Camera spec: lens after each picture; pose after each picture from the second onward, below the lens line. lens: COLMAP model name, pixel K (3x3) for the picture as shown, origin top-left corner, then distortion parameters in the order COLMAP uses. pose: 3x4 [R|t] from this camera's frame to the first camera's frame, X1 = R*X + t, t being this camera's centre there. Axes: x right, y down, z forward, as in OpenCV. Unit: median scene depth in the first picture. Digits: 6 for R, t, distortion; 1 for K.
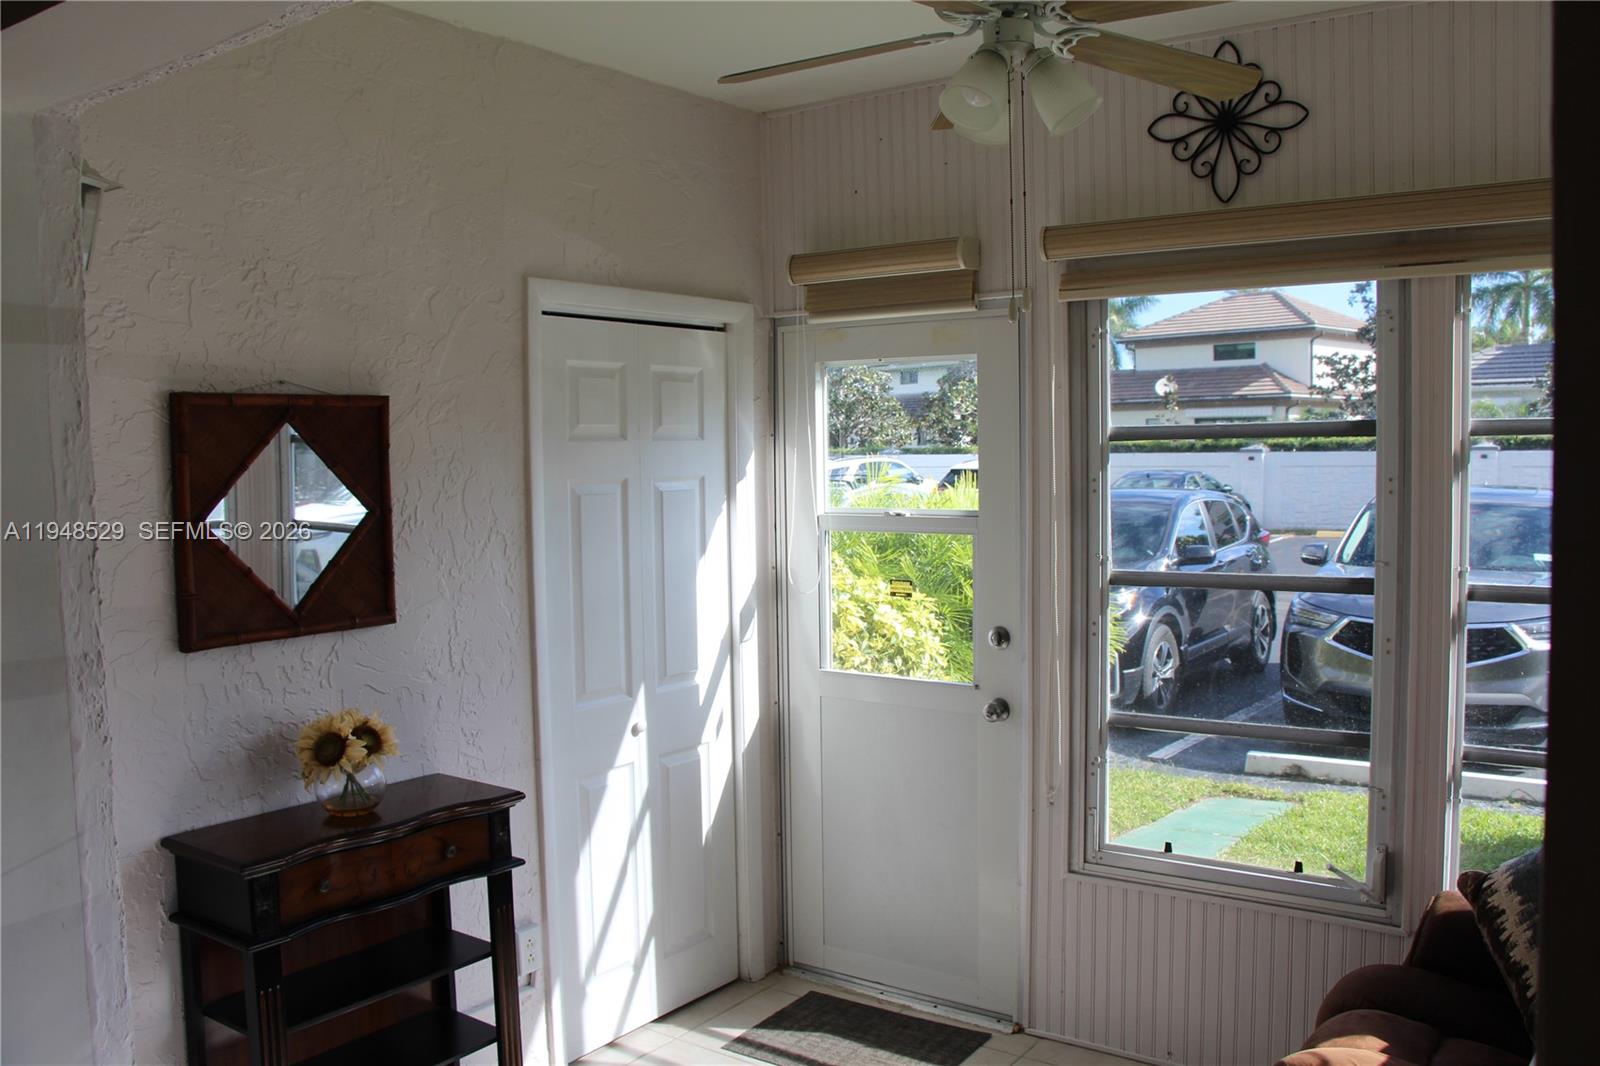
lens RADIAL K [[1318.8, 0, 806.4], [0, 1318.8, 526.0], [0, 0, 1]] dist [-0.187141, 0.164421]
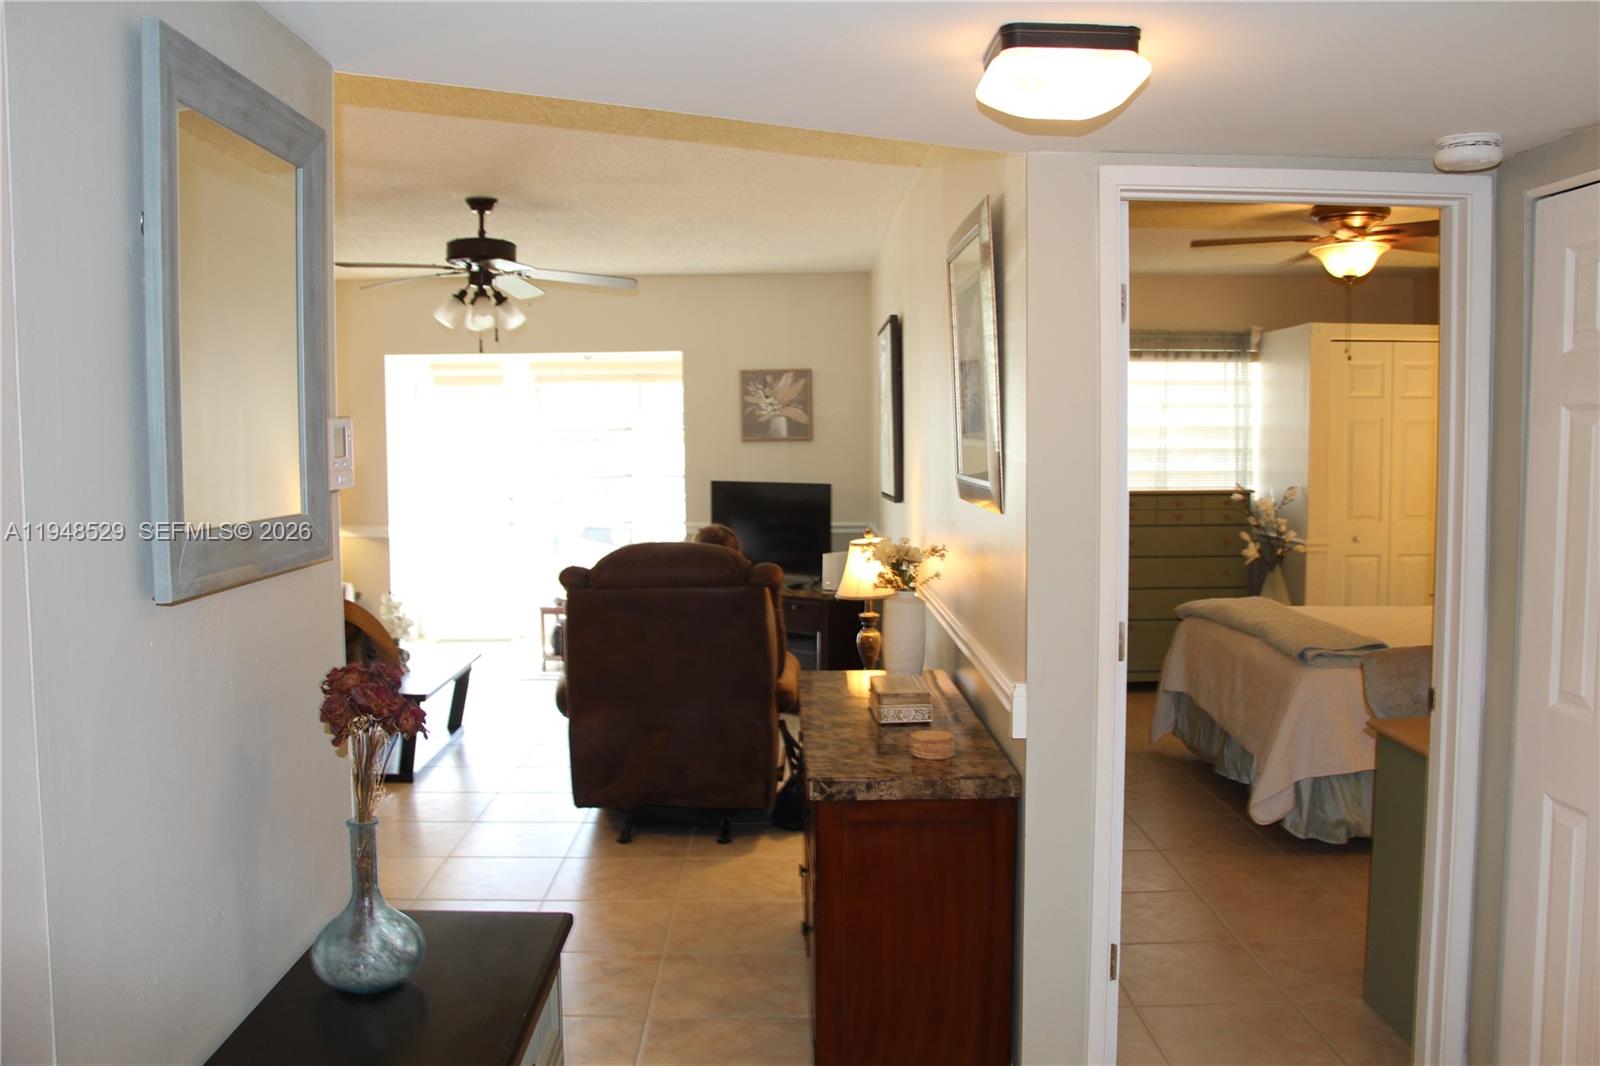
lens RADIAL K [[1318.8, 0, 806.4], [0, 1318.8, 526.0], [0, 0, 1]] dist [-0.187141, 0.164421]
pose [[0.804723, -0.030297, 0.592877, -1.230415], [0.029033, 0.999510, 0.011669, 0.151180], [-0.592940, 0.007823, 0.805209, -2.036686]]
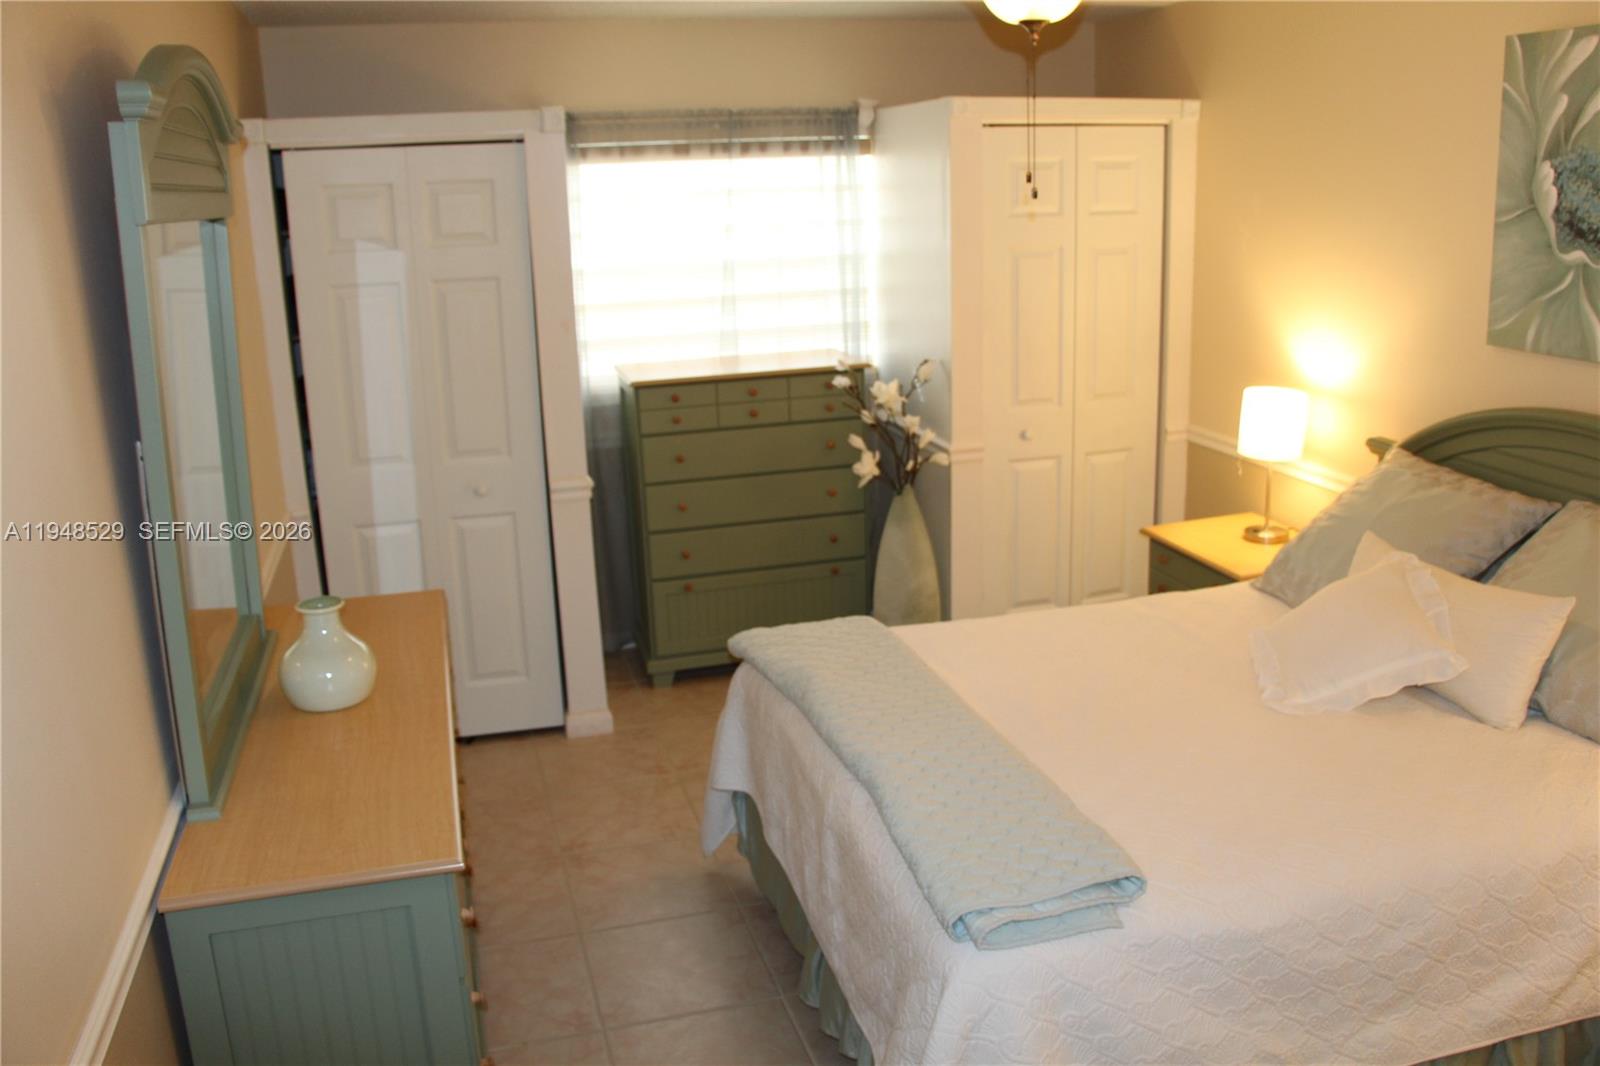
lens RADIAL K [[1318.8, 0, 806.4], [0, 1318.8, 526.0], [0, 0, 1]] dist [-0.187141, 0.164421]
pose [[0.615952, -0.205842, 0.760416, -0.389411], [0.068365, 0.975585, 0.208711, -0.009698], [-0.784812, -0.076570, 0.614986, -1.502068]]
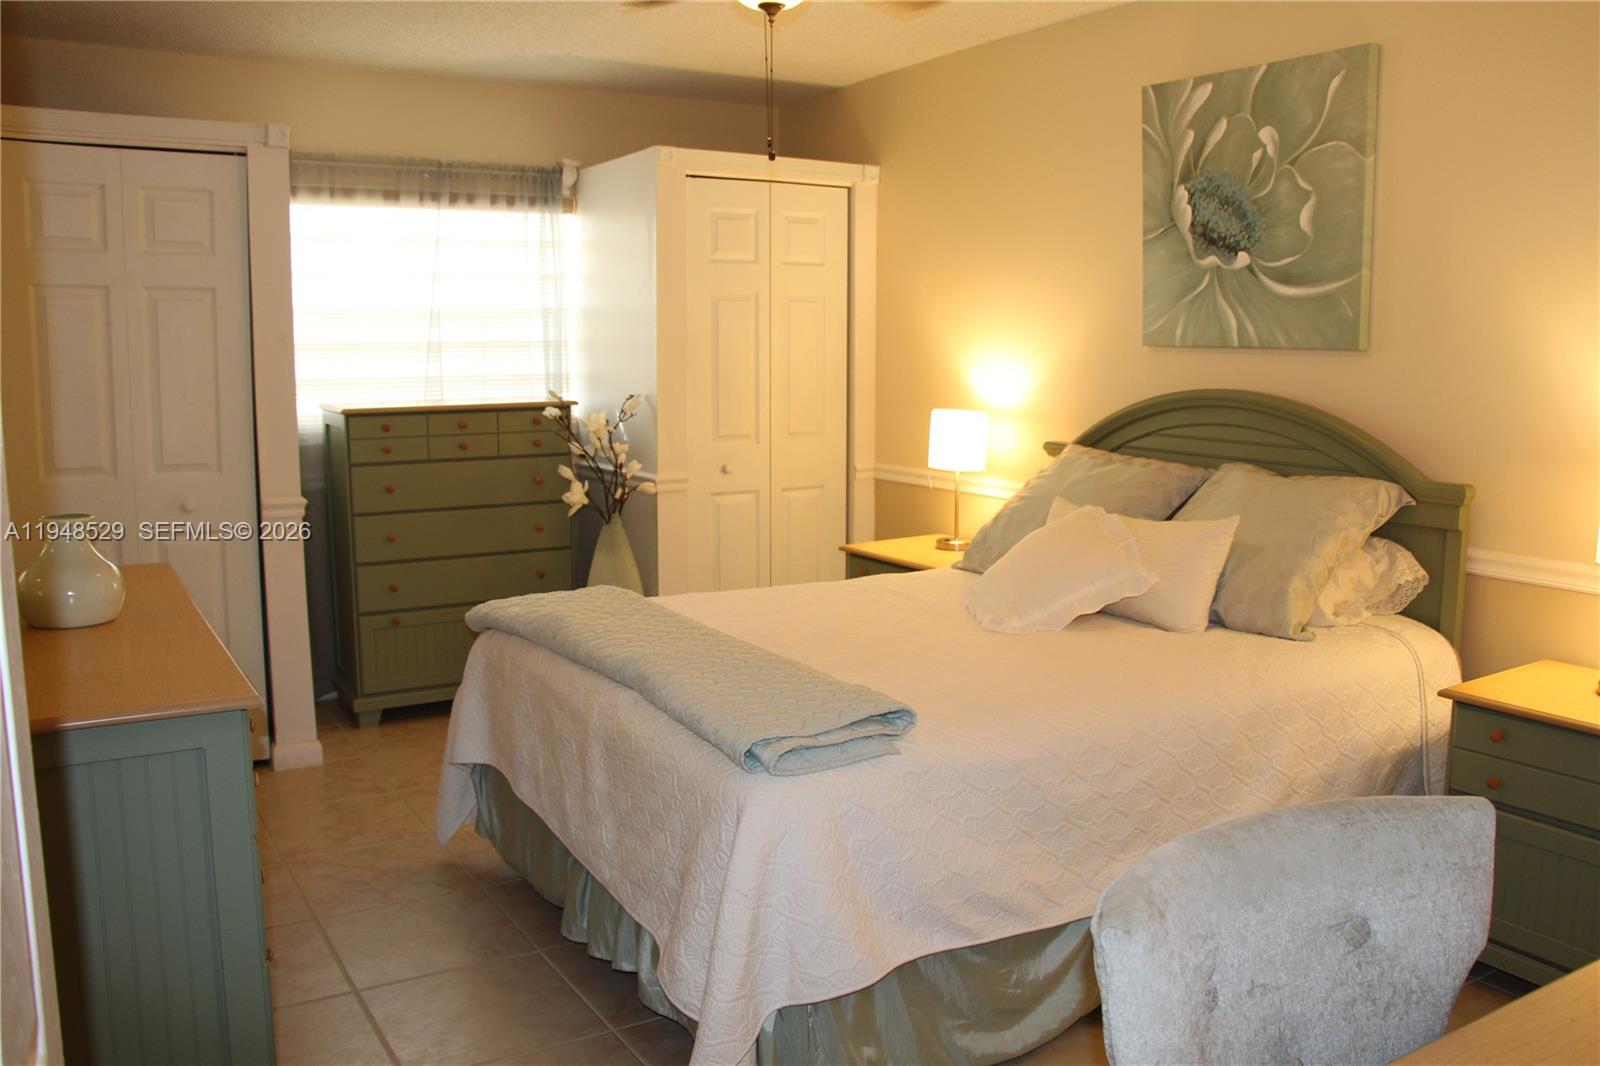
lens RADIAL K [[1318.8, 0, 806.4], [0, 1318.8, 526.0], [0, 0, 1]] dist [-0.187141, 0.164421]
pose [[0.387782, -0.109411, 0.915235, -0.500432], [0.048654, 0.993976, 0.098210, 0.144835], [-0.920466, 0.006446, 0.390769, -1.475117]]
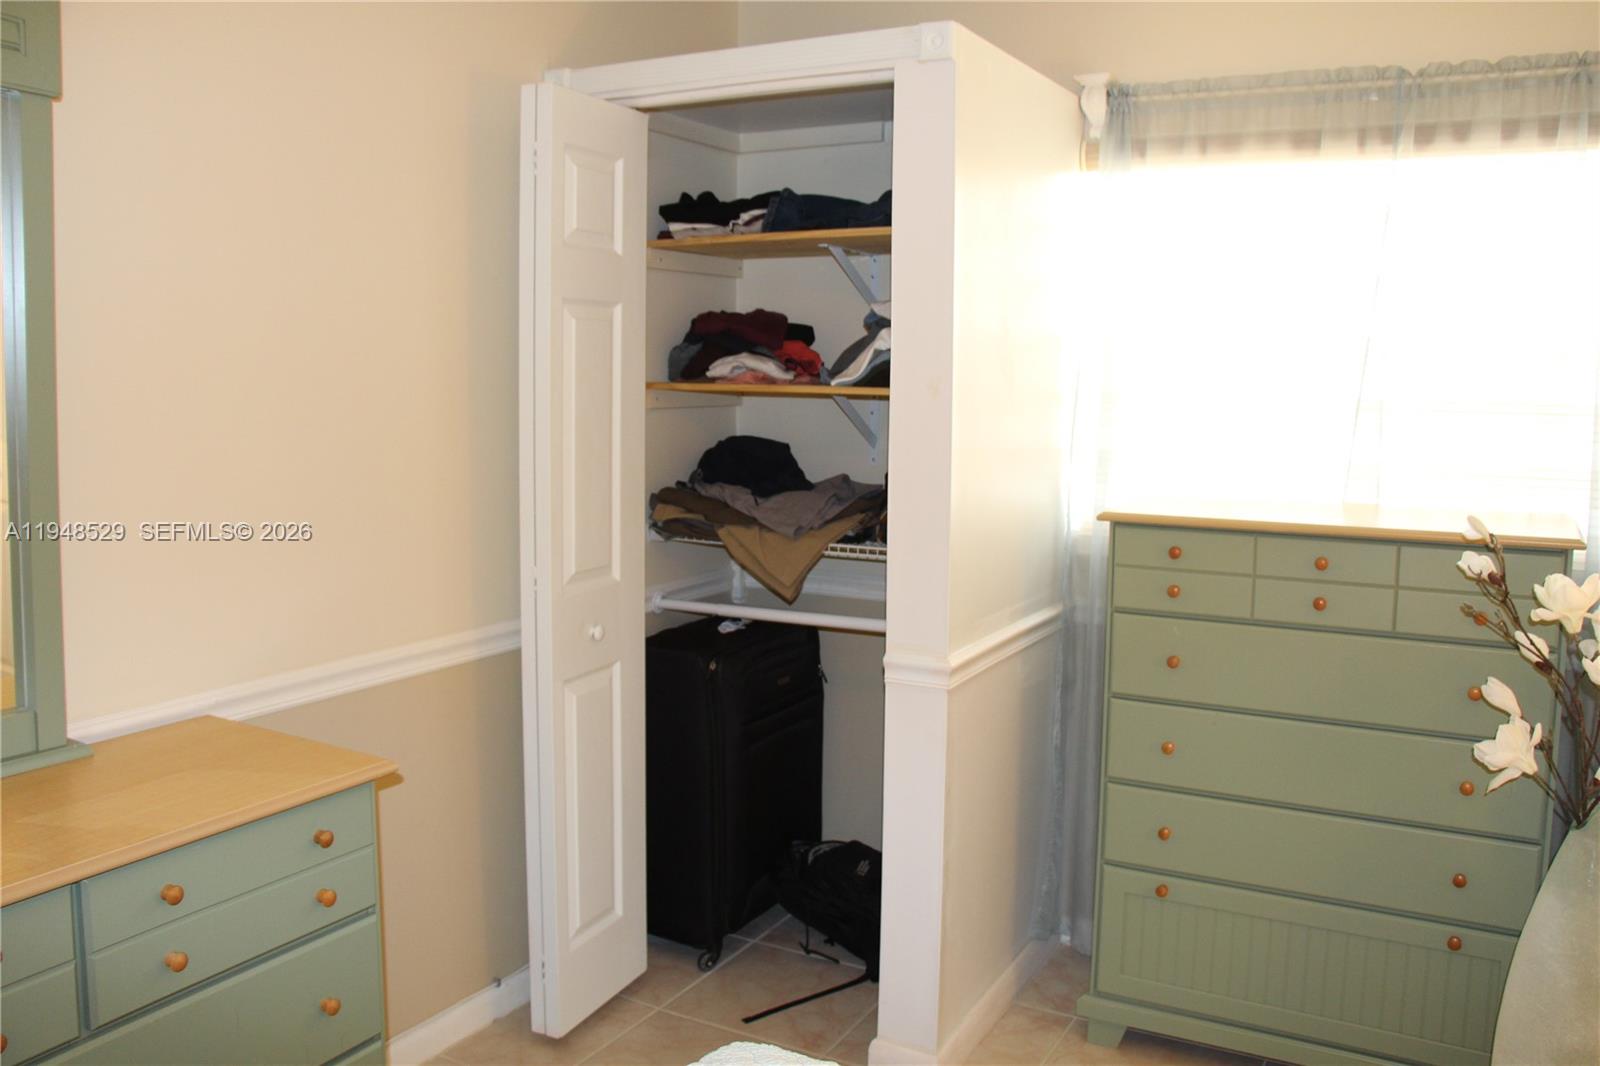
lens RADIAL K [[1318.8, 0, 806.4], [0, 1318.8, 526.0], [0, 0, 1]] dist [-0.187141, 0.164421]
pose [[0.991945, 0.013208, 0.125982, 0.374471], [-0.020149, 0.998339, 0.053980, 0.097405], [-0.125060, -0.056084, 0.990563, -1.231405]]
